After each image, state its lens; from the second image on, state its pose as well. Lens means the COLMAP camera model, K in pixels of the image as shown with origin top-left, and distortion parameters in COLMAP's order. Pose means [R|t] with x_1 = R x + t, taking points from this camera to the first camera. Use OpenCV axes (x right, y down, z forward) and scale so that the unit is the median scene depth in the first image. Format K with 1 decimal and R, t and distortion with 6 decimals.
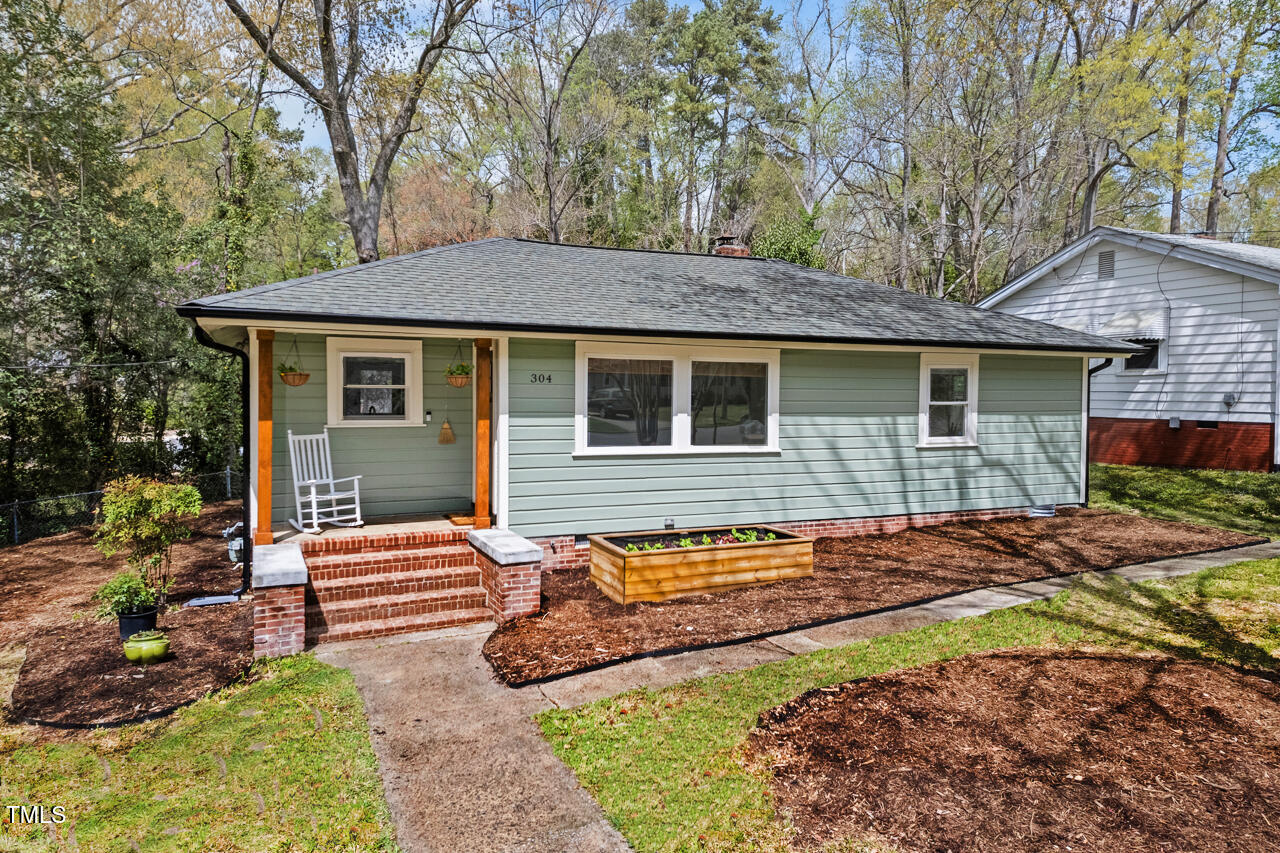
lens RADIAL K [[792.6, 0, 607.7], [0, 792.6, 386.0], [0, 0, 1]] dist [0.040468, -0.001759]
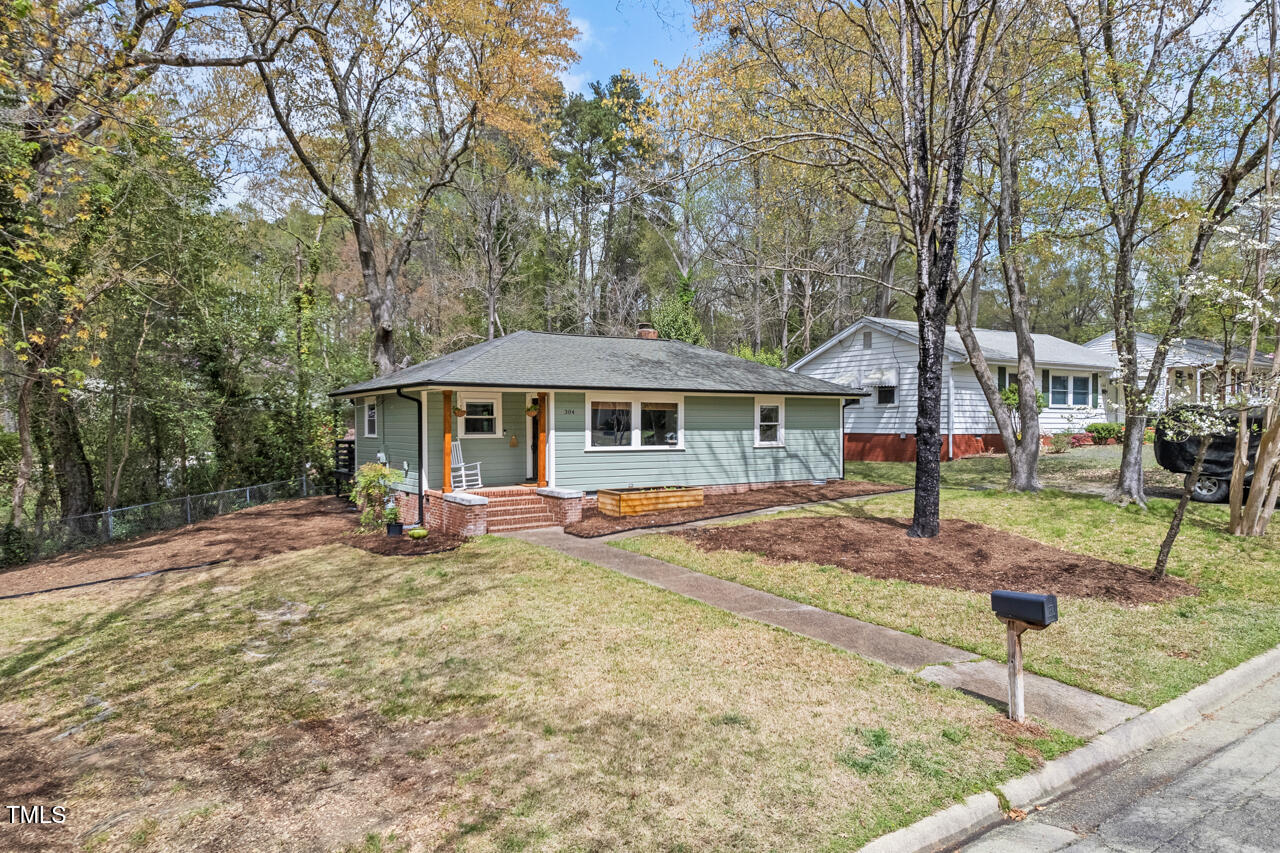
lens RADIAL K [[825.6, 0, 618.6], [0, 825.6, 410.7], [0, 0, 1]] dist [0.082673, -0.057407]
pose [[0.984312, -0.008033, 0.176252, -0.279968], [0.009871, 0.999906, -0.009556, 0.006653], [-0.176158, 0.011146, 0.984299, -0.904336]]
